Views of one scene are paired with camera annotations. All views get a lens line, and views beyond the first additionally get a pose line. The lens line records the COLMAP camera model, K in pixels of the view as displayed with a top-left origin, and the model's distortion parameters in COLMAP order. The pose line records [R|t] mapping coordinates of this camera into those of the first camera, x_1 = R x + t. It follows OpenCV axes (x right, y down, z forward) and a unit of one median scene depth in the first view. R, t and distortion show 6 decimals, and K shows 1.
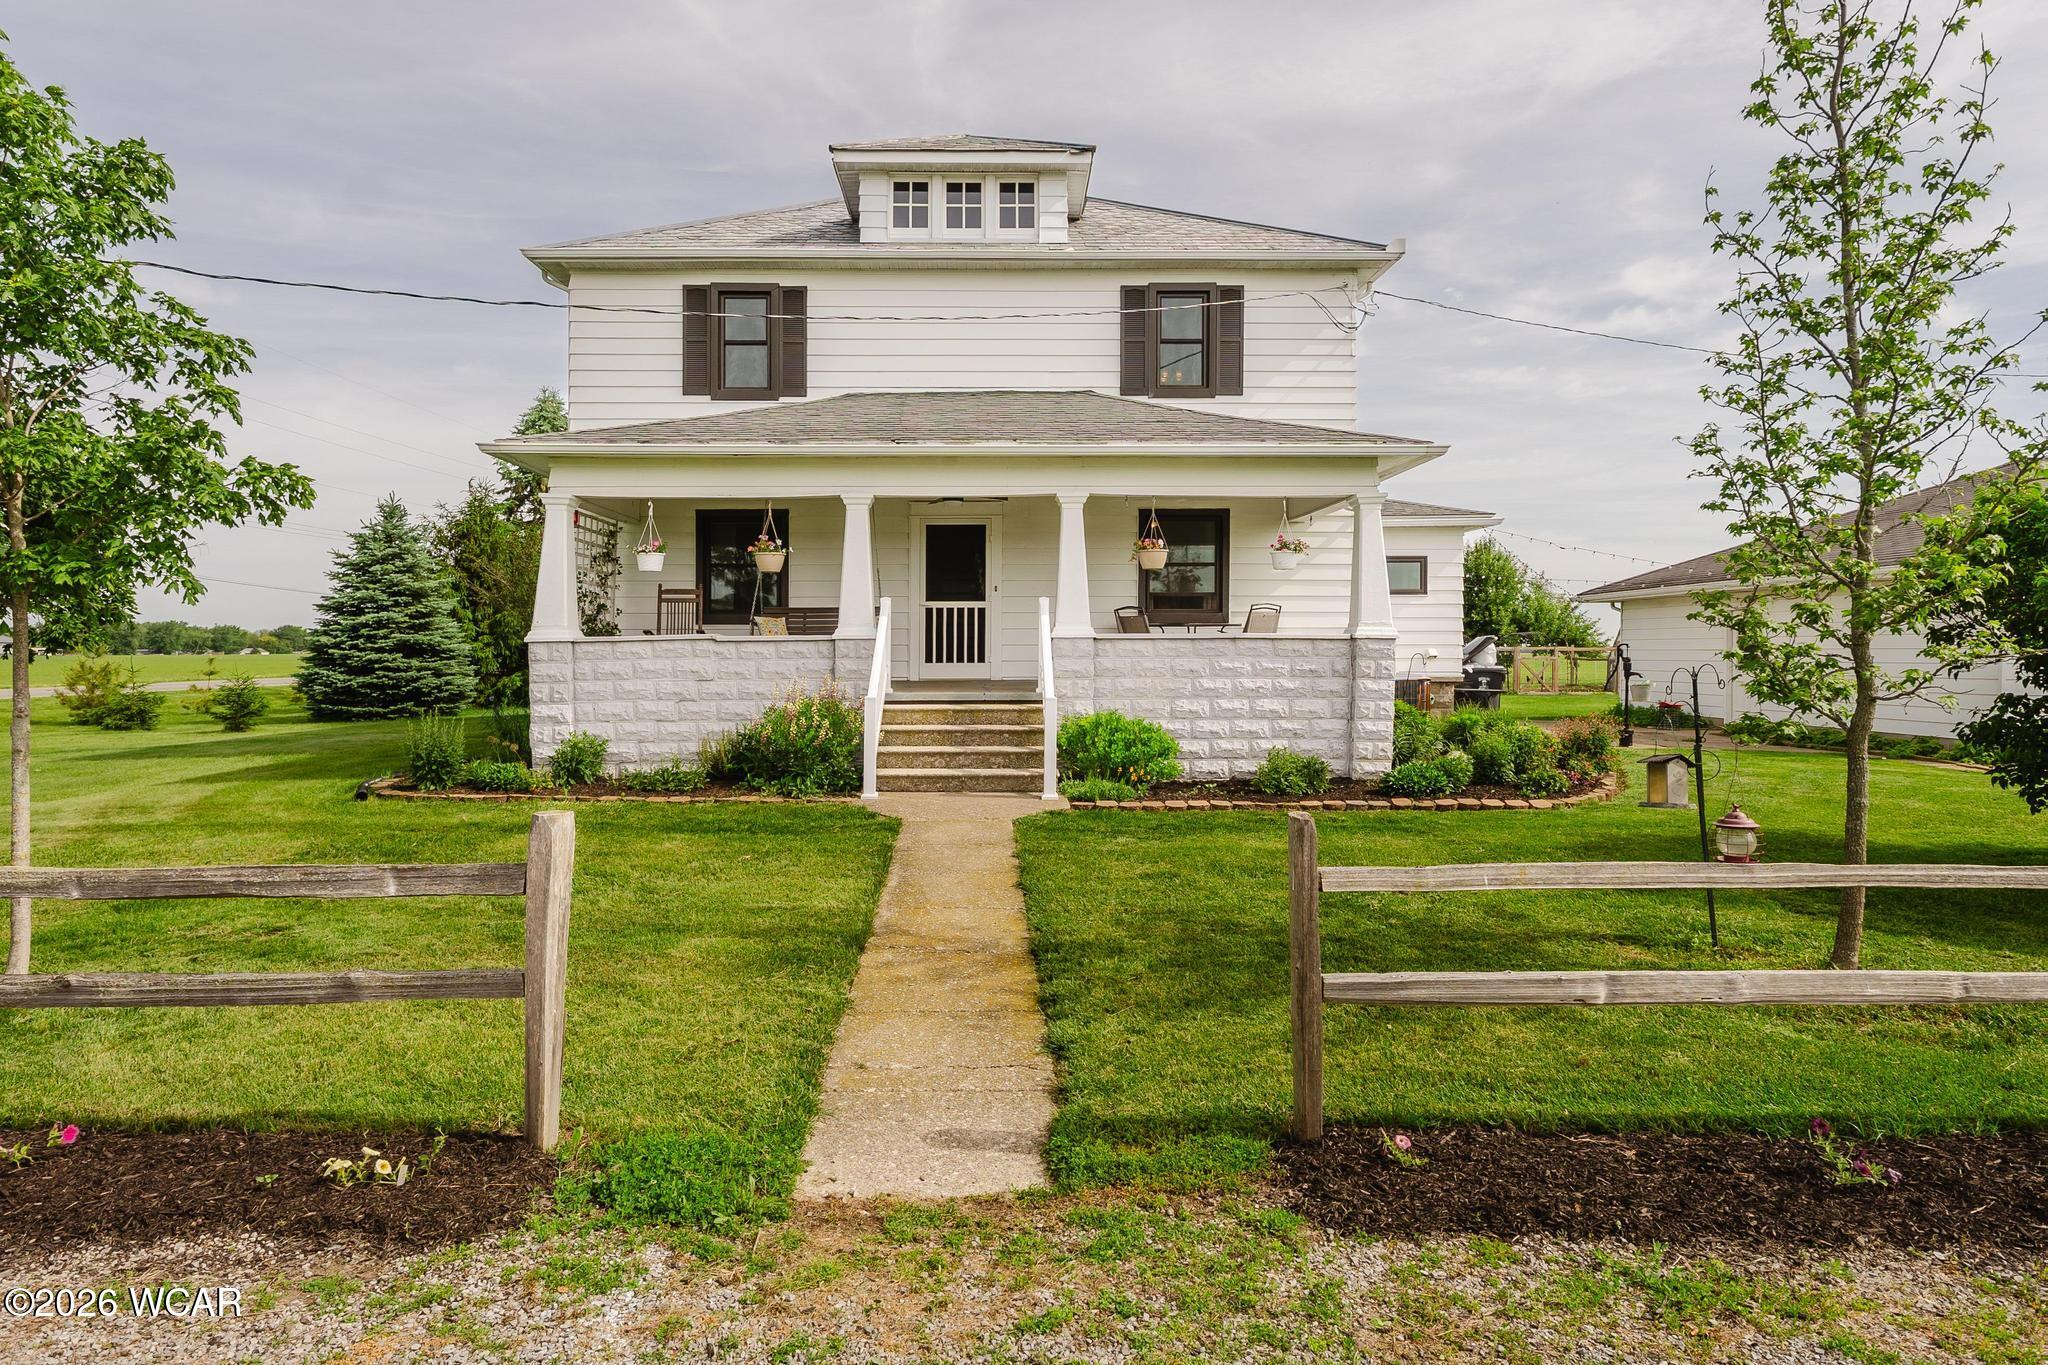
lens RADIAL K [[1143.7, 0, 1024.3], [0, 1143.7, 622.4], [0, 0, 1]] dist [0.000262, -0.000168]
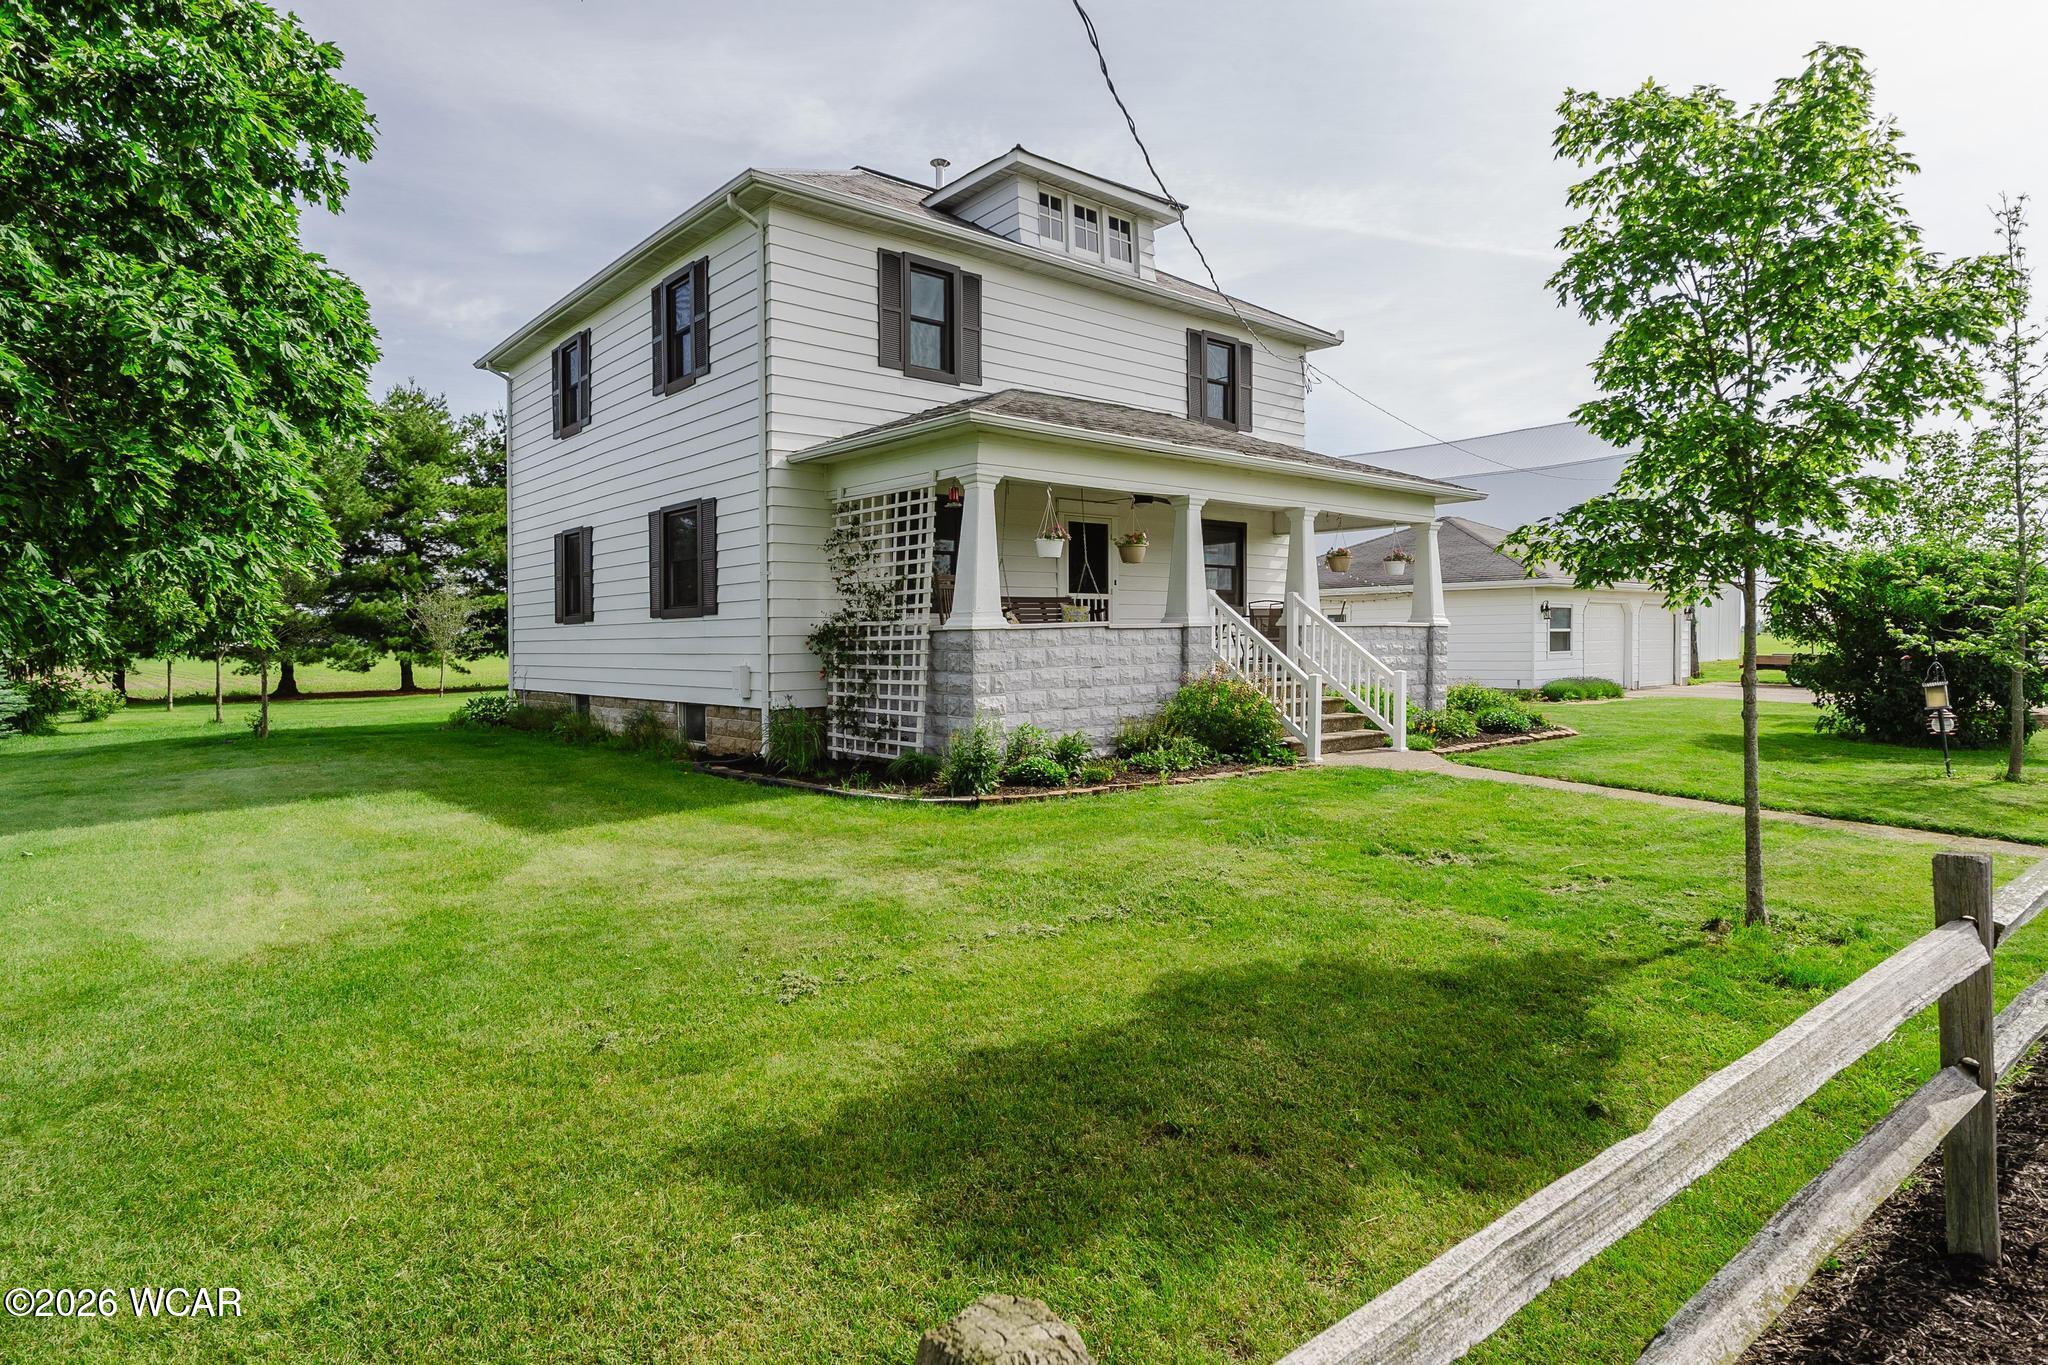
lens RADIAL K [[1143.7, 0, 1024.3], [0, 1143.7, 622.4], [0, 0, 1]] dist [0.000262, -0.000168]
pose [[0.758691, 0.000172, 0.651451, -0.814806], [-0.000081, 1.000000, -0.000170, 0.009283], [-0.651451, 0.000076, 0.758691, 0.218264]]
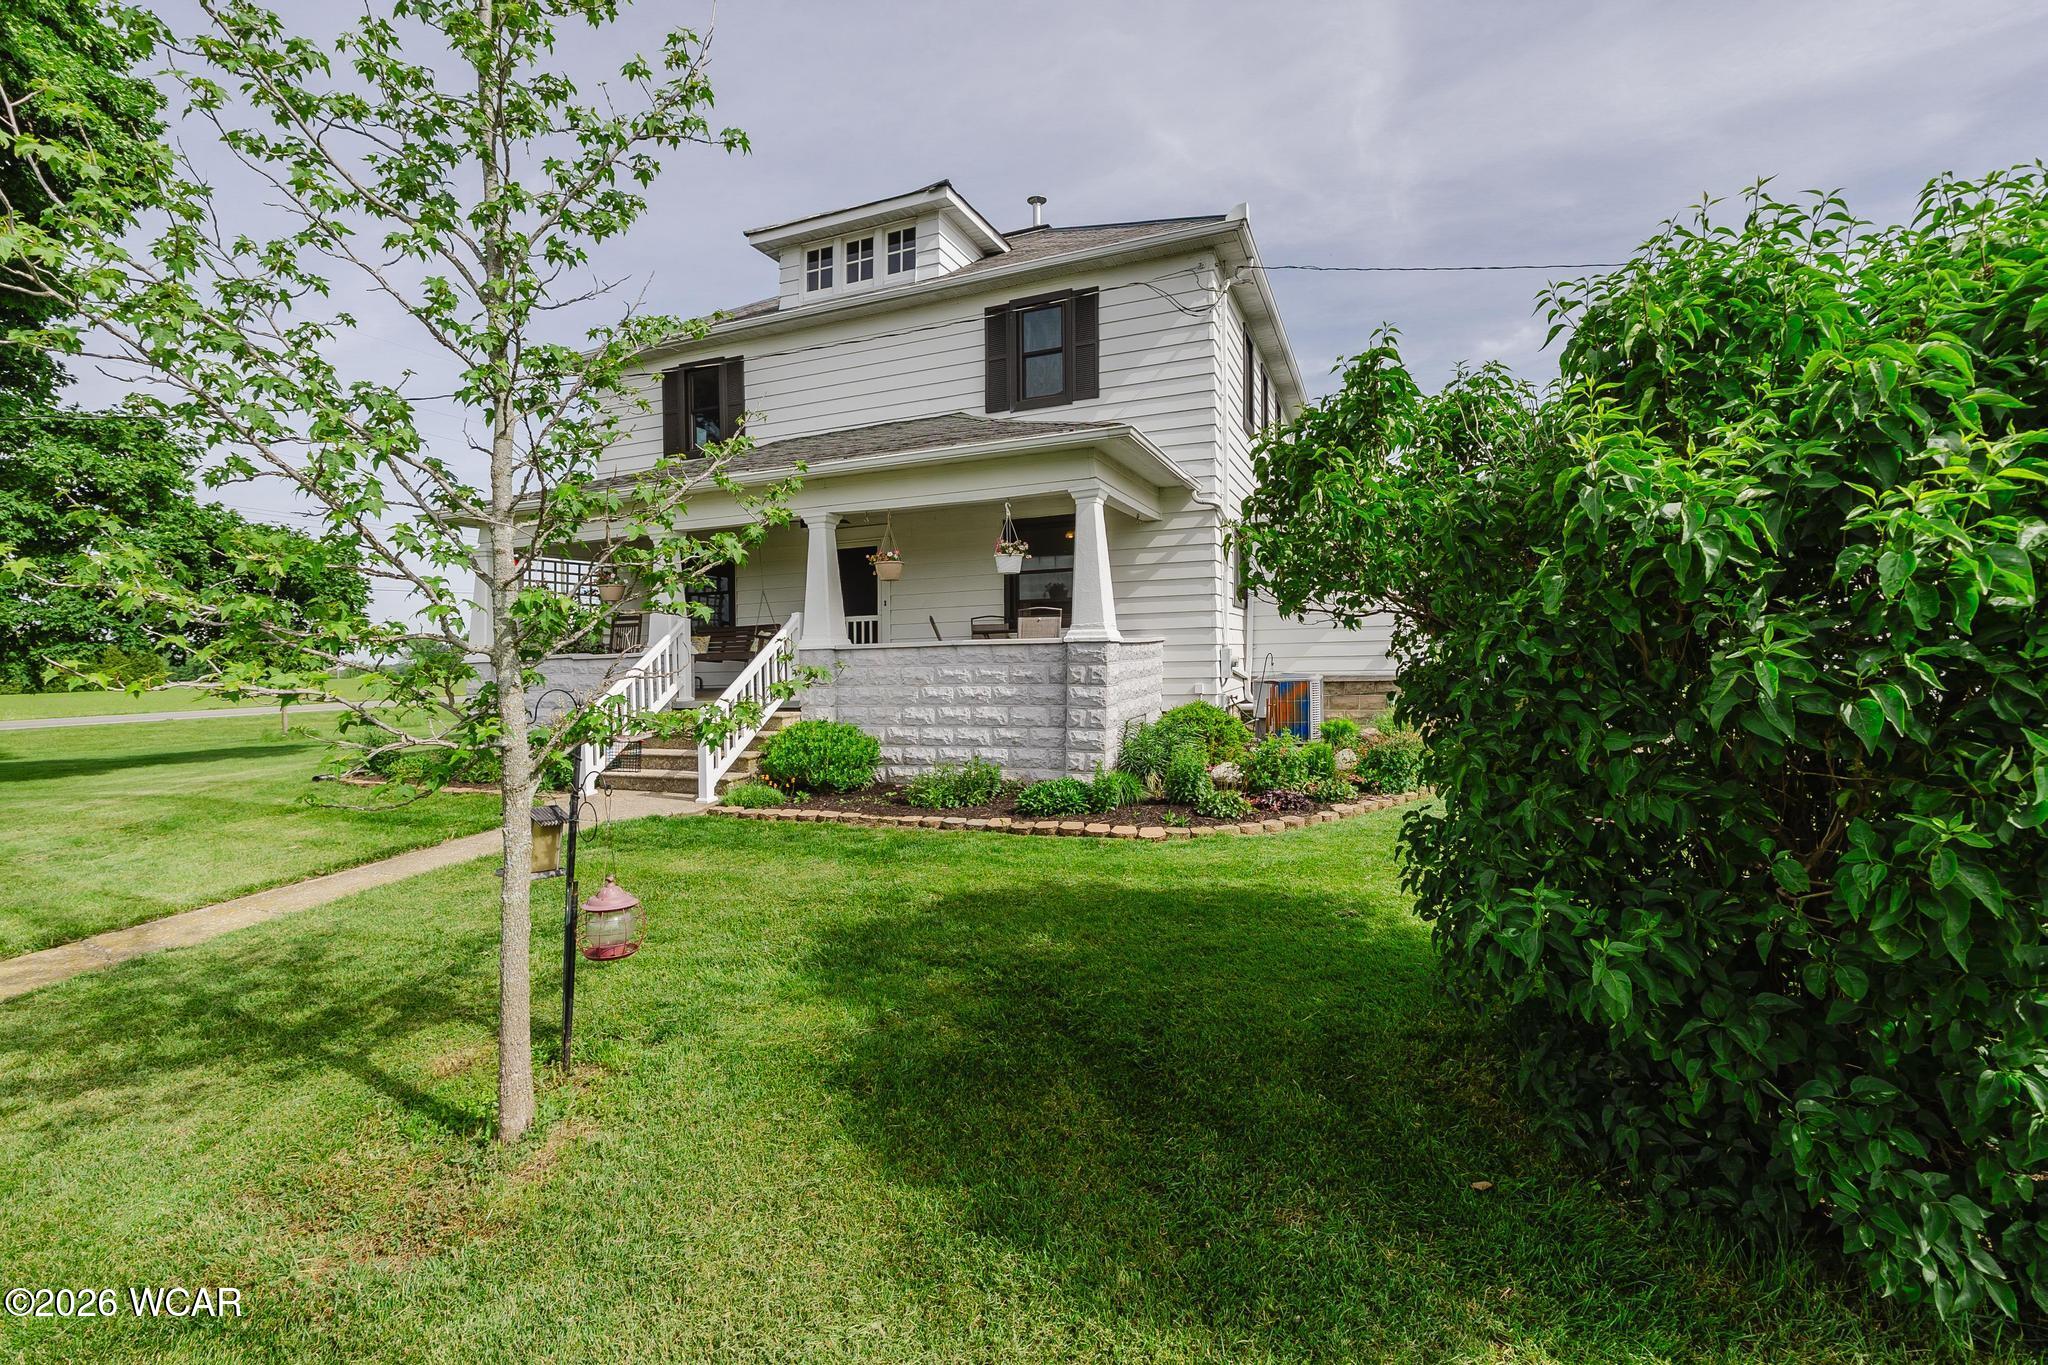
lens RADIAL K [[926.6, 0, 1024.3], [0, 926.6, 645.6], [0, 0, 1]] dist [-0.000327, -0.000009]
pose [[0.912180, -0.026471, -0.408934, 0.459990], [0.035787, 0.999245, 0.015146, 0.002957], [0.408224, -0.028450, 0.912438, 0.232897]]
